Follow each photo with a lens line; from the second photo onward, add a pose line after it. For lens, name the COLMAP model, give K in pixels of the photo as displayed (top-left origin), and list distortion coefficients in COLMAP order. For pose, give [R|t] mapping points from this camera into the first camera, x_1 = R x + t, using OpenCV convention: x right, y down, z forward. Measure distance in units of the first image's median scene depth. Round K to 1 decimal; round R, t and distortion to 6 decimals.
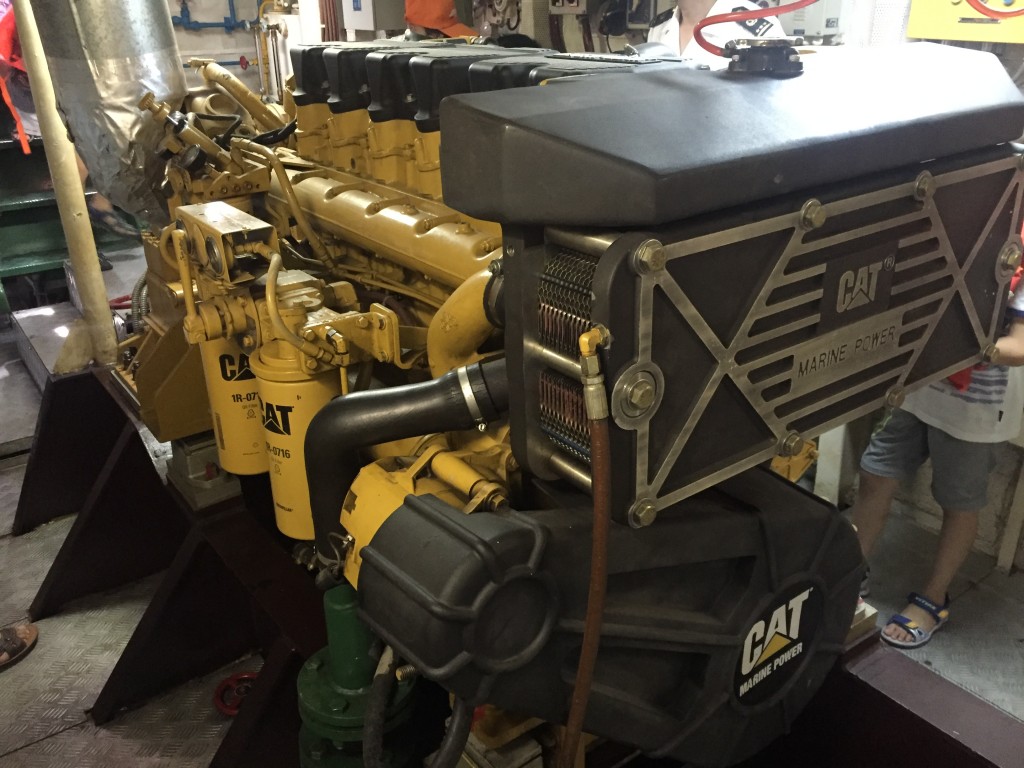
lens RADIAL K [[883.9, 0, 508.9], [0, 883.9, 382.6], [0, 0, 1]] dist [0.071085, -0.083678]
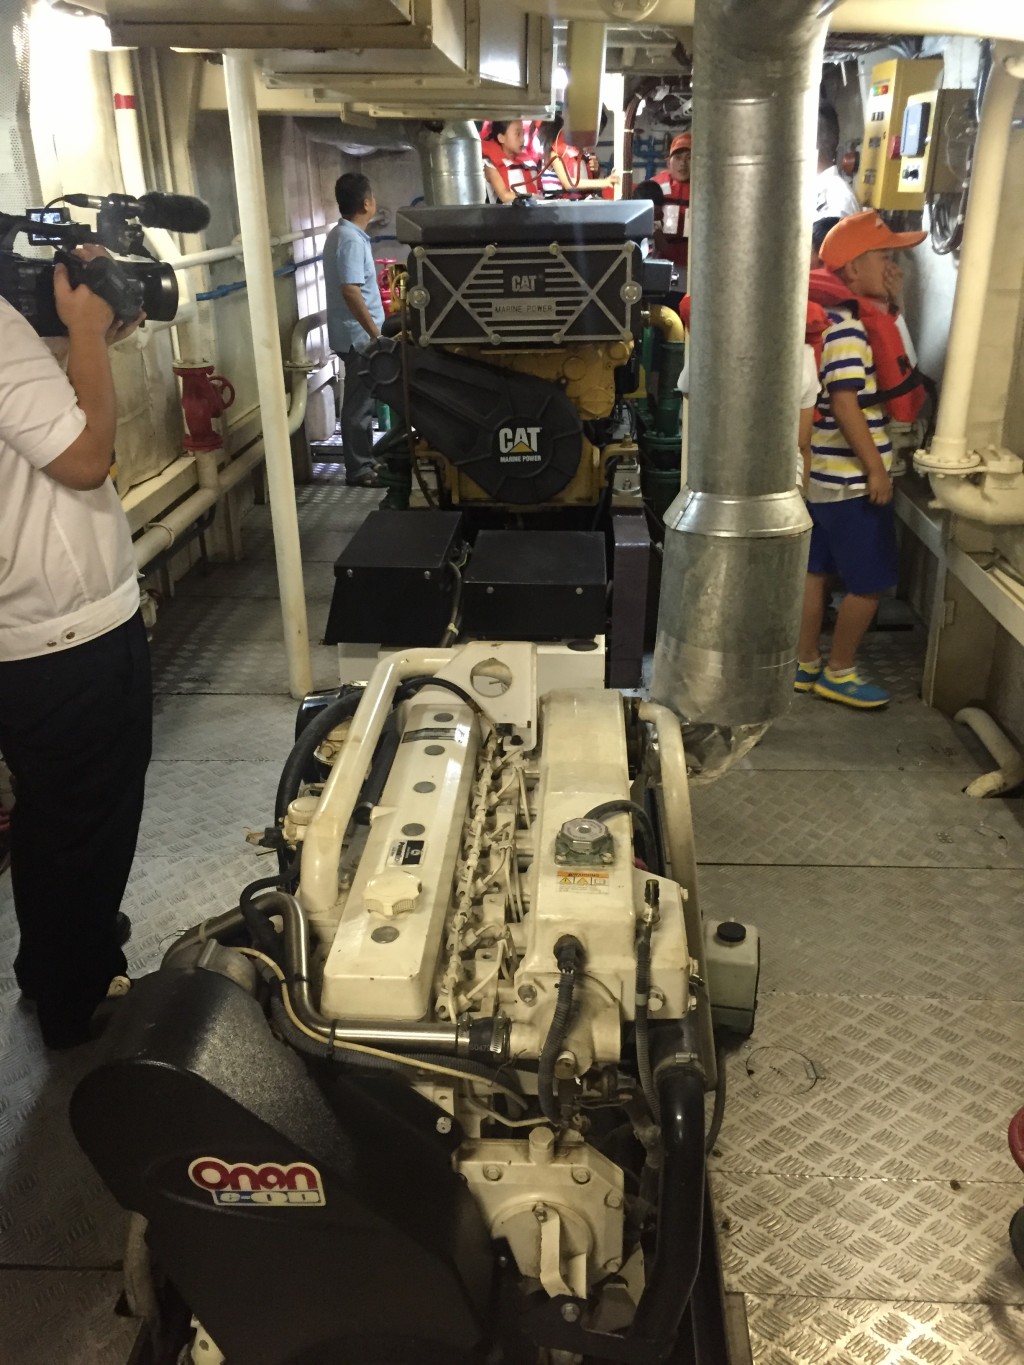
lens RADIAL K [[1178.3, 0, 515.1], [0, 1178.3, 682.5], [0, 0, 1]] dist [0.071085, -0.083678]
pose [[0.771965, 0.264690, -0.577936, 3.007378], [-0.257889, 0.961409, 0.095847, 0.787376], [0.581002, 0.075053, 0.810434, -2.043374]]
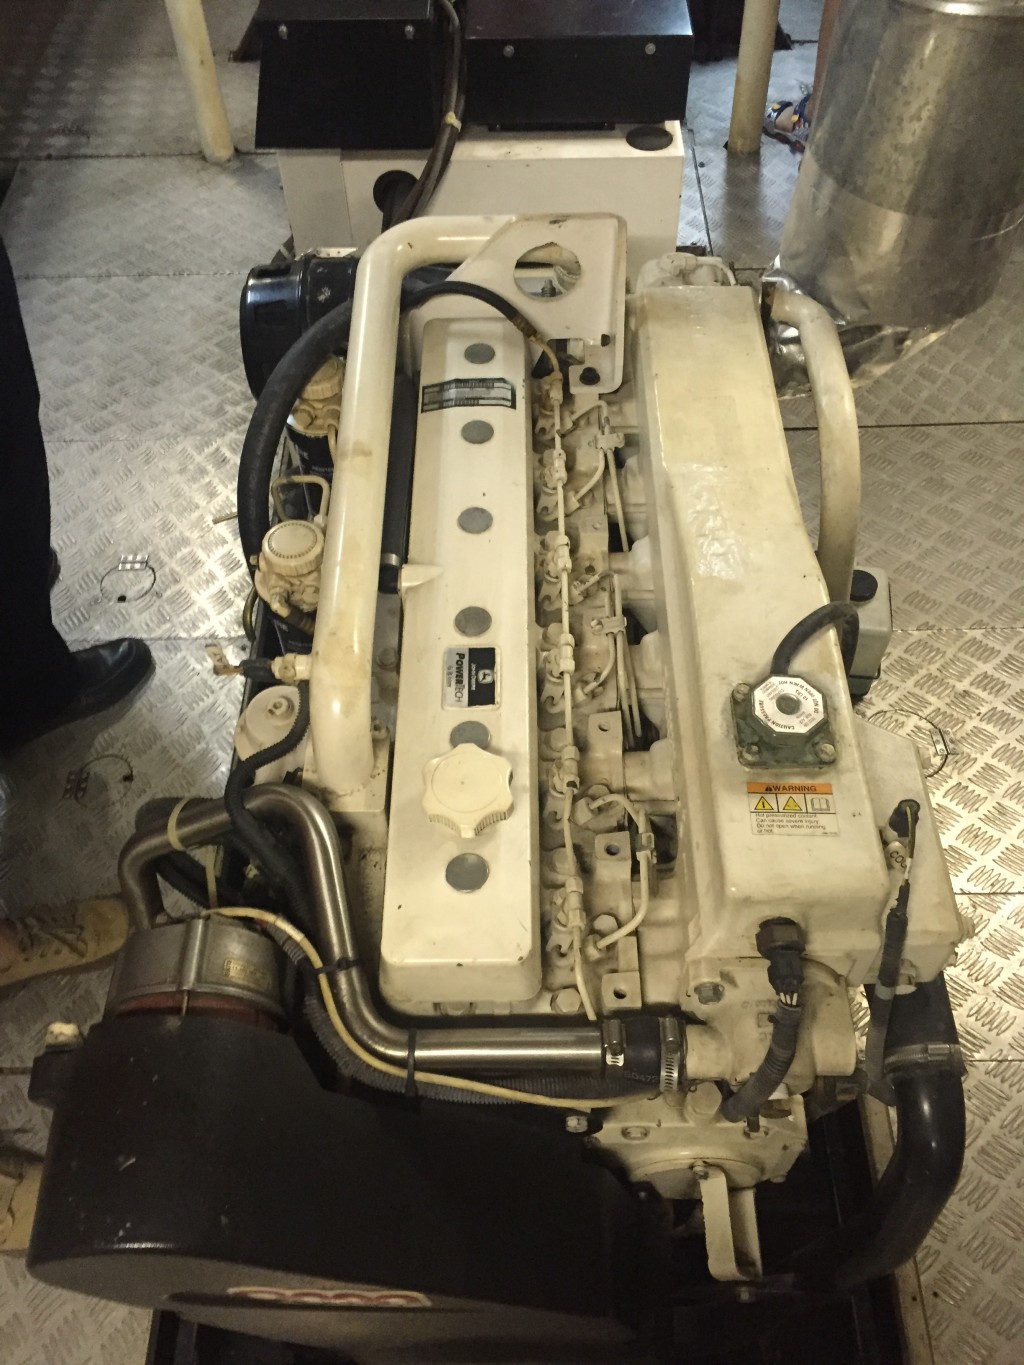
lens RADIAL K [[1178.3, 0, 514.8], [0, 1178.3, 681.7], [0, 0, 1]] dist [0.071085, -0.083678]
pose [[0.808447, 0.478263, -0.343042, 2.410425], [-0.234675, 0.796440, 0.557324, 0.627721], [0.539760, -0.370064, 0.756116, -1.564225]]
